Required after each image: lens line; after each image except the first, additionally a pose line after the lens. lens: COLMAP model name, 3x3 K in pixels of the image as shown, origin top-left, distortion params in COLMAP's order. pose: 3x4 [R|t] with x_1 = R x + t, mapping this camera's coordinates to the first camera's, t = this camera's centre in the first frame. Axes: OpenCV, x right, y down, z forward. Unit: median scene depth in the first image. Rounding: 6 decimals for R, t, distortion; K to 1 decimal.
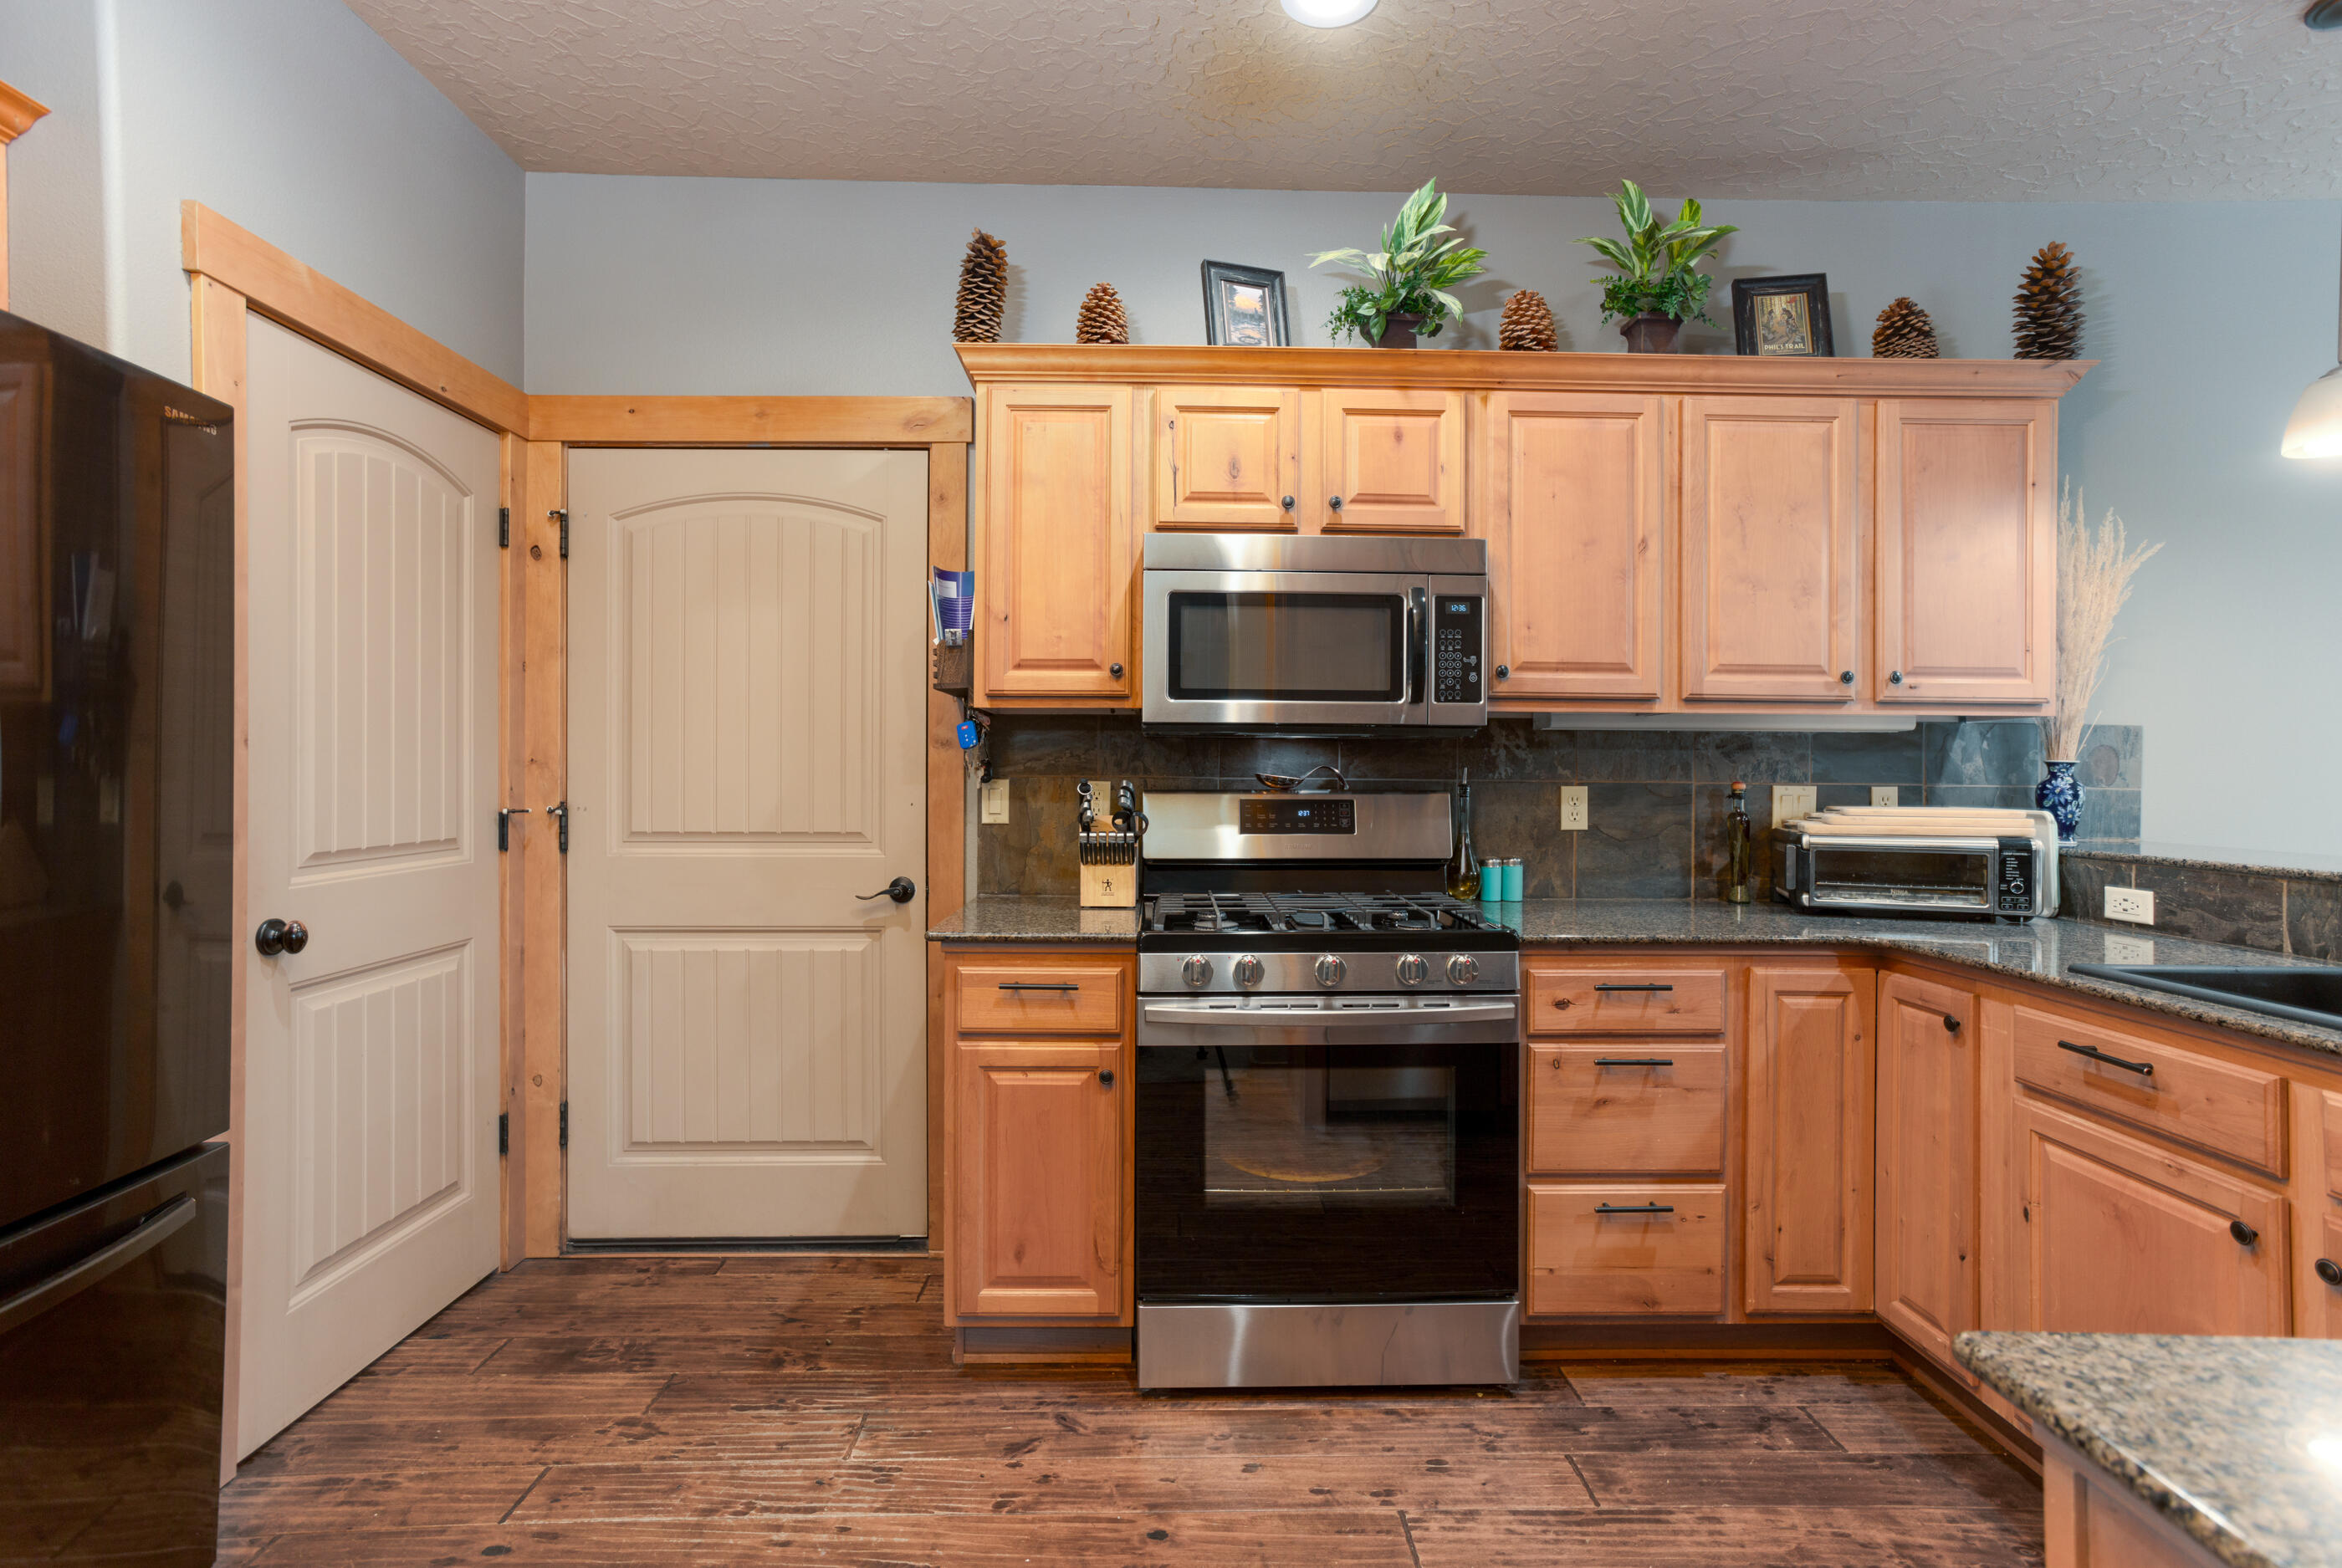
lens RADIAL K [[1106.1, 0, 1185.7], [0, 1106.1, 781.0], [0, 0, 1]] dist [-0.030402, 0.037101]
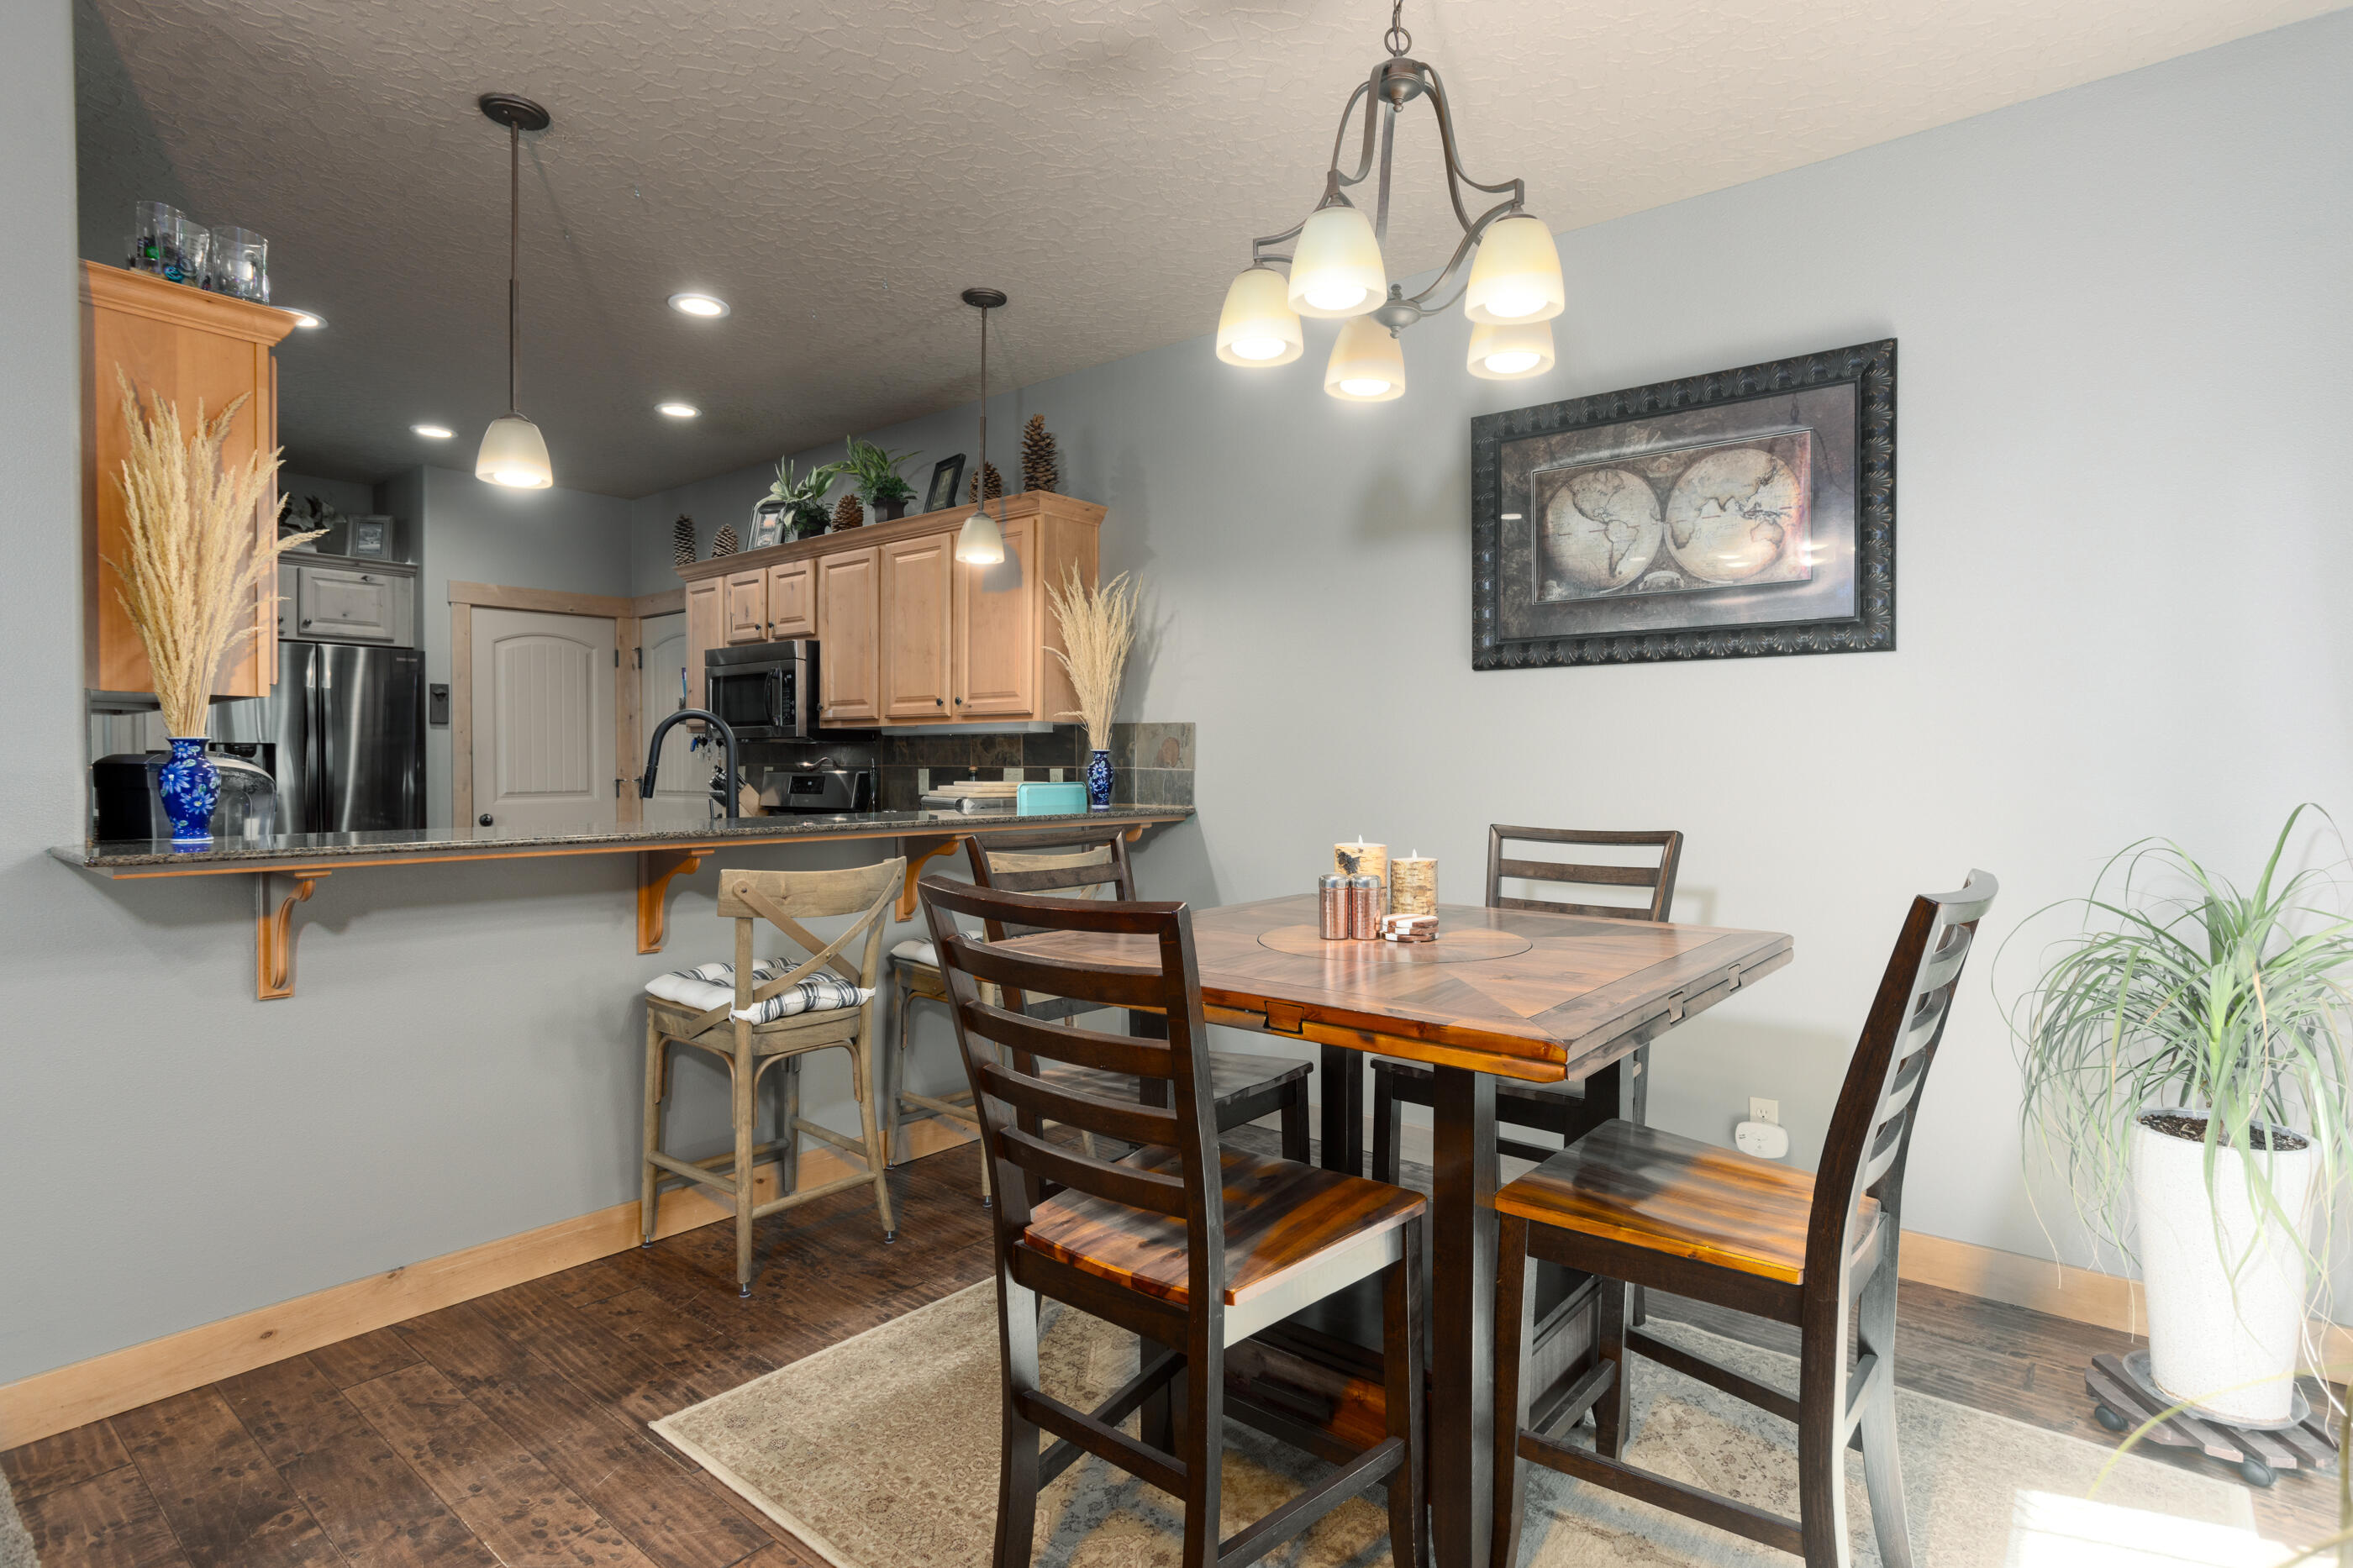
lens RADIAL K [[1177.6, 0, 1176.5], [0, 1177.6, 784.0], [0, 0, 1]] dist [-0.002758, -0.000208]
pose [[0.757107, 0.006198, -0.653262, 2.107299], [-0.003320, 0.999979, 0.005639, 0.019405], [0.653283, -0.002100, 0.757111, -0.124331]]
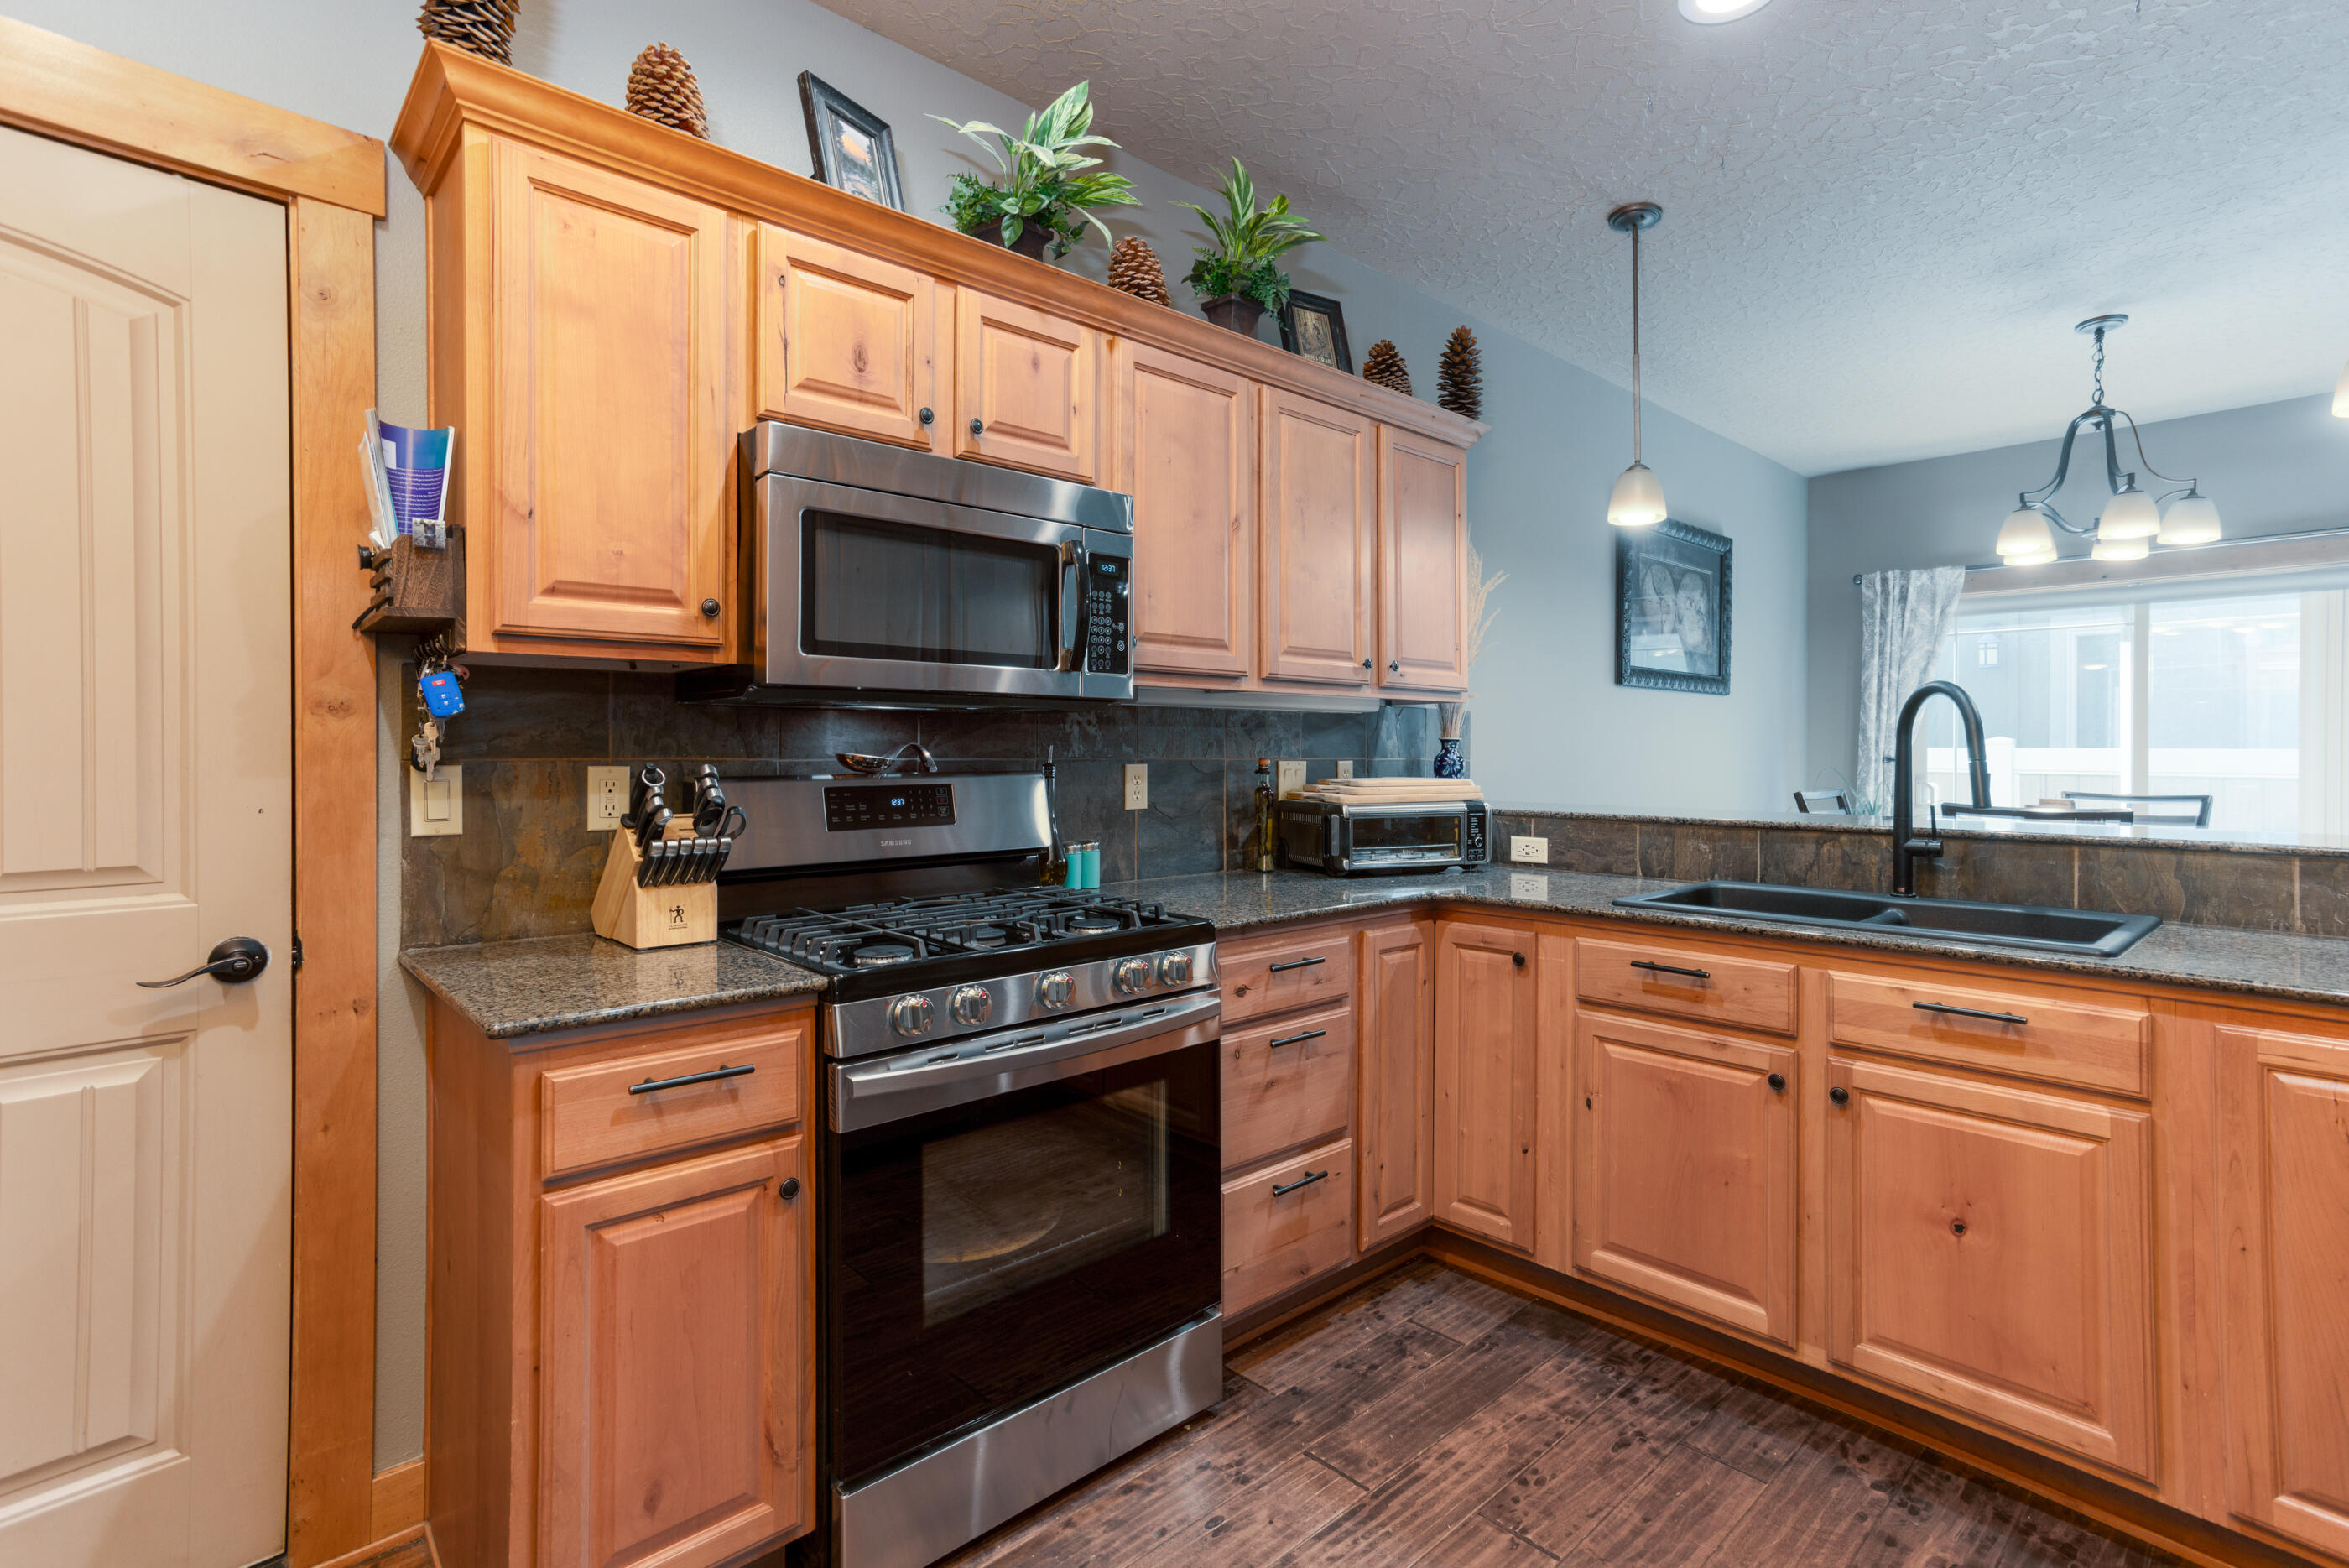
lens RADIAL K [[1120.6, 0, 1185.0], [0, 1120.6, 759.1], [0, 0, 1]] dist [-0.034658, 0.038612]
pose [[0.751756, -0.010853, 0.659352, -0.305992], [0.009693, 0.999938, 0.005408, -0.005343], [-0.659370, 0.002326, 0.751815, 0.268952]]
